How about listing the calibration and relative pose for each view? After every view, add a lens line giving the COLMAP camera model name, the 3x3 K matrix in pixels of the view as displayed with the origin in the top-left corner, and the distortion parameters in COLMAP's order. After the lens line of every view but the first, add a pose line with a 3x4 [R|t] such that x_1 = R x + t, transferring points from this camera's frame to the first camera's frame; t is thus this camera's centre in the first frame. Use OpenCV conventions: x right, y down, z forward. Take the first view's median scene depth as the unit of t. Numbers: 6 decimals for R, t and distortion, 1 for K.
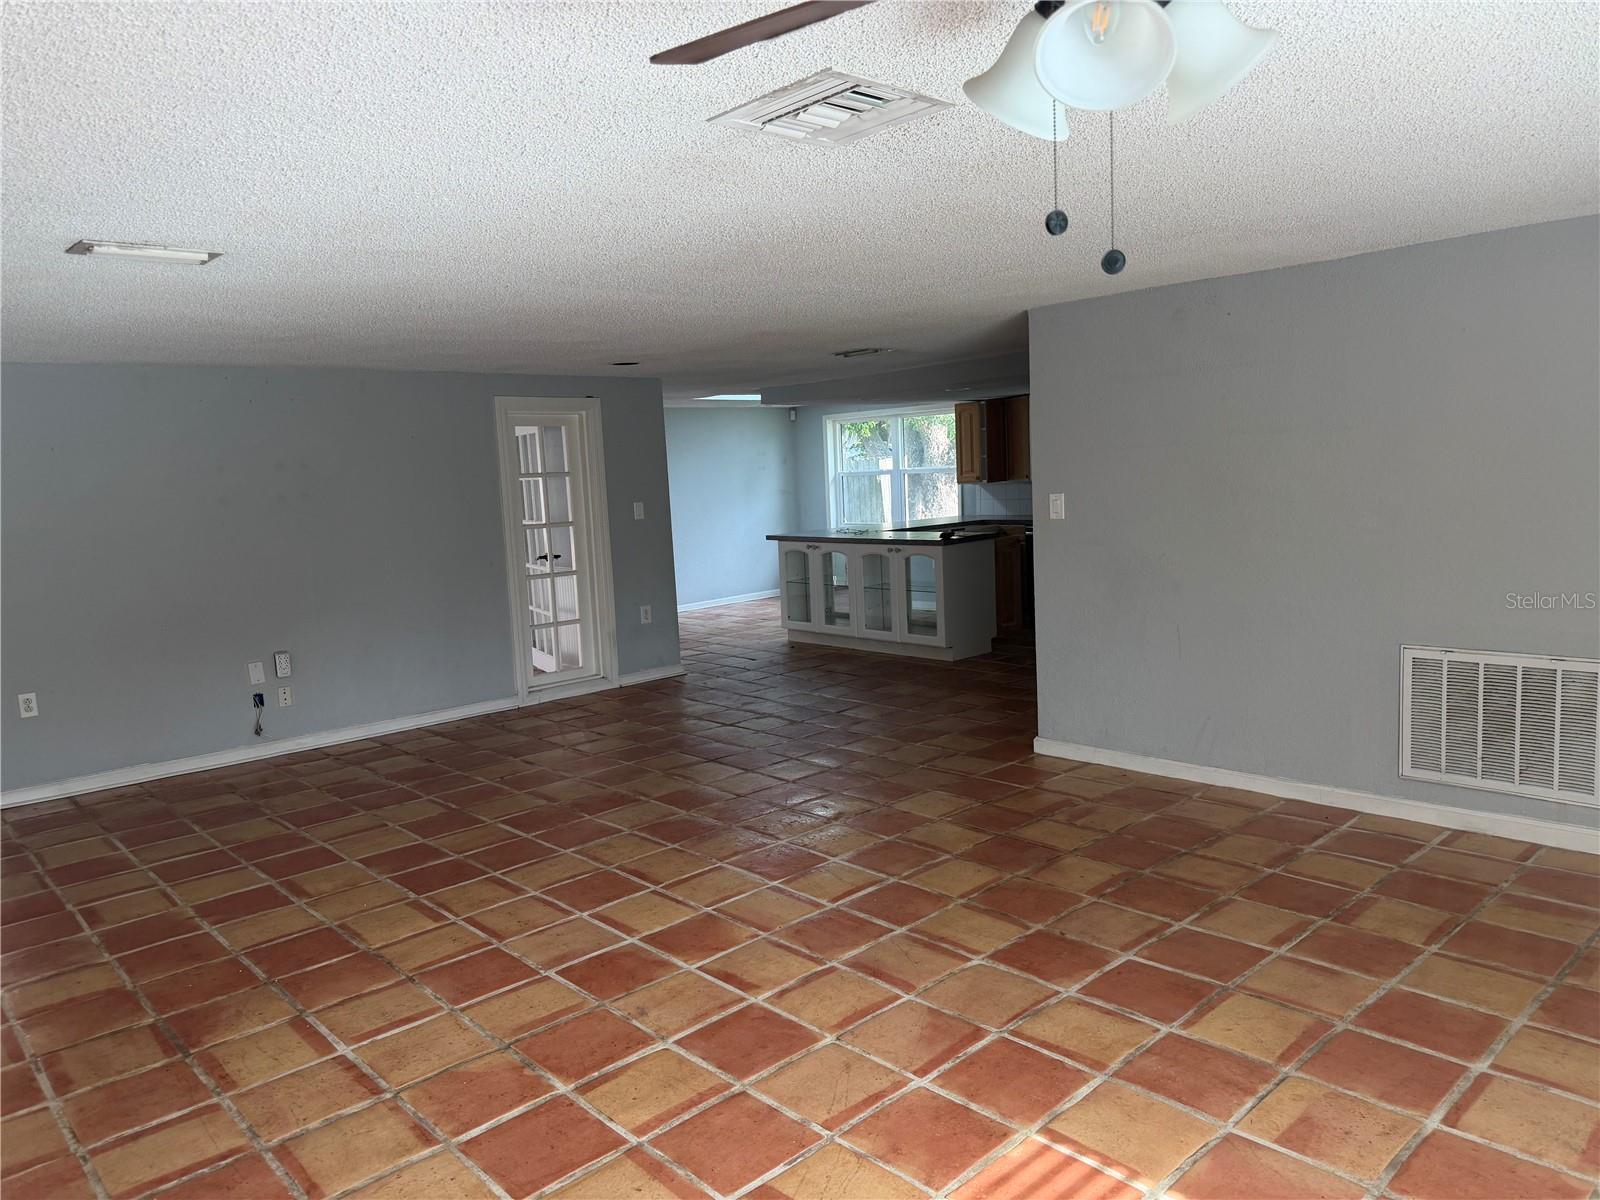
lens RADIAL K [[1147.0, 0, 797.2], [0, 1147.0, 606.8], [0, 0, 1]] dist [0.053639, -0.043073]
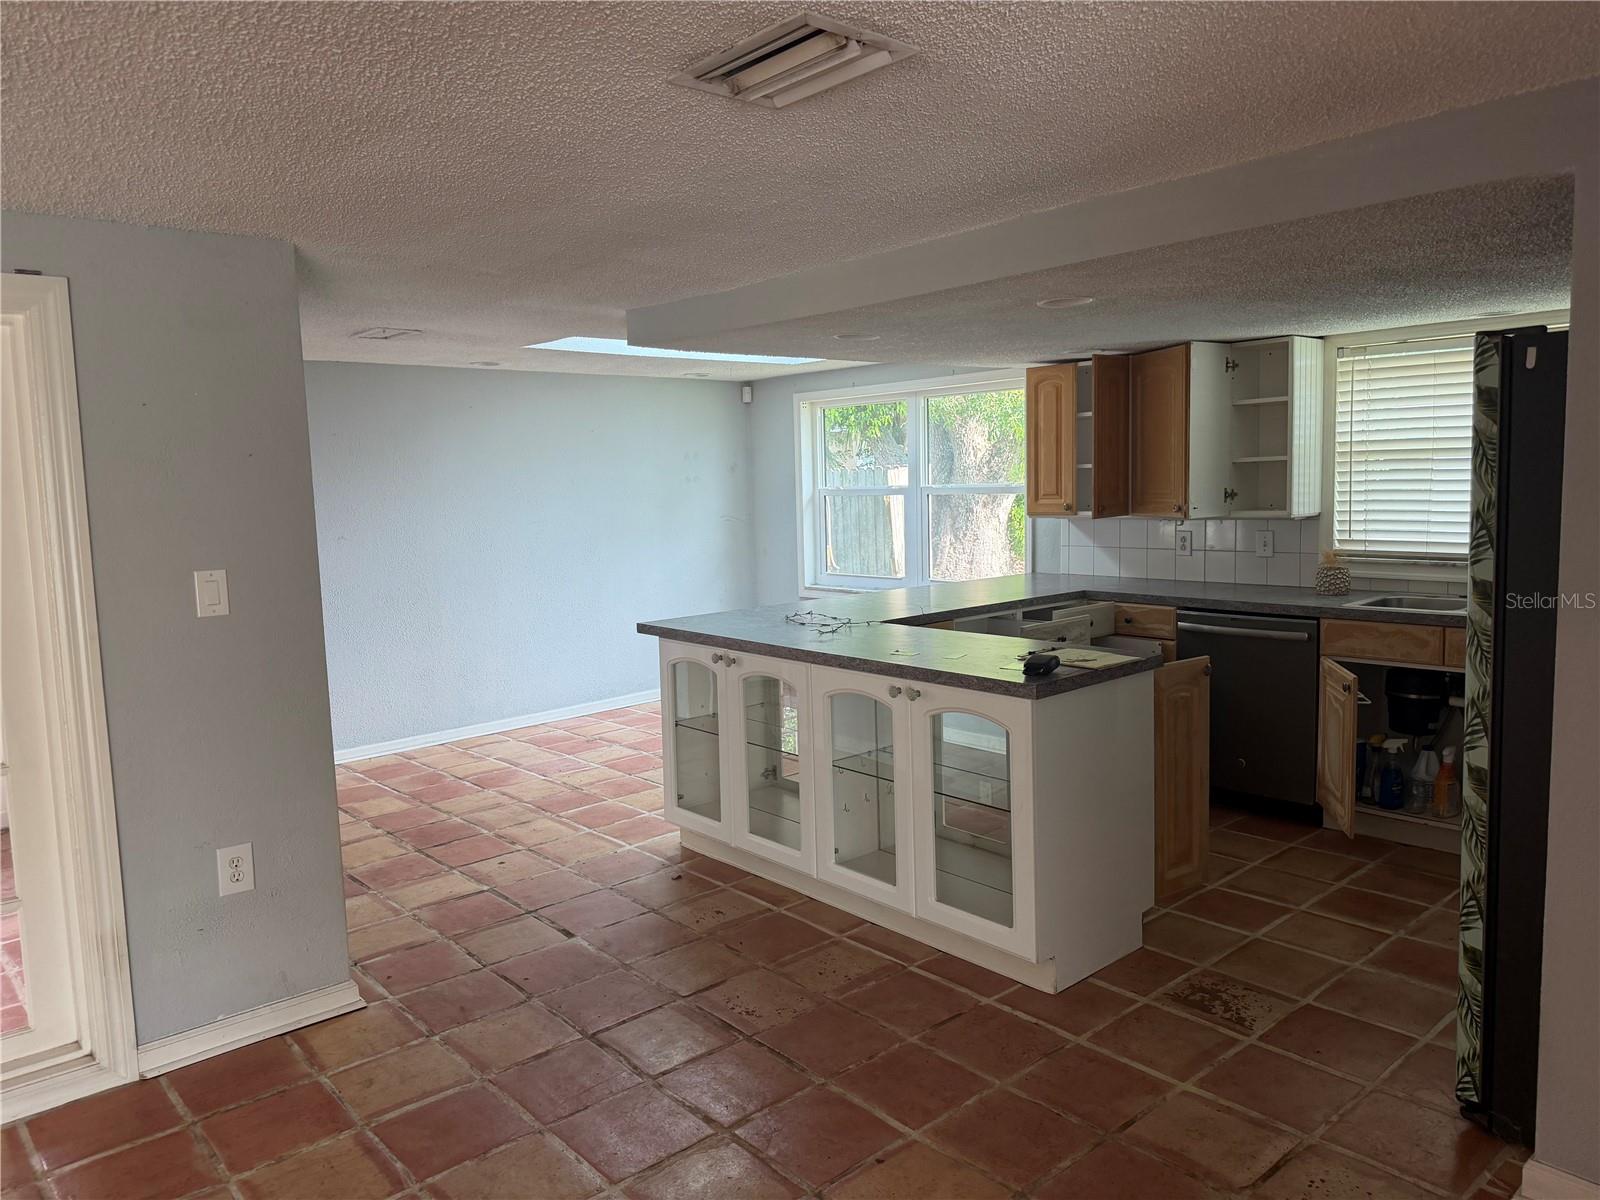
lens RADIAL K [[1147.0, 0, 801.4], [0, 1147.0, 593.6], [0, 0, 1]] dist [0.053639, -0.043073]
pose [[0.999735, 0.020269, -0.010924, 0.040670], [-0.020475, 0.999607, -0.019132, -0.059381], [0.010532, 0.019350, 0.999757, 0.466343]]
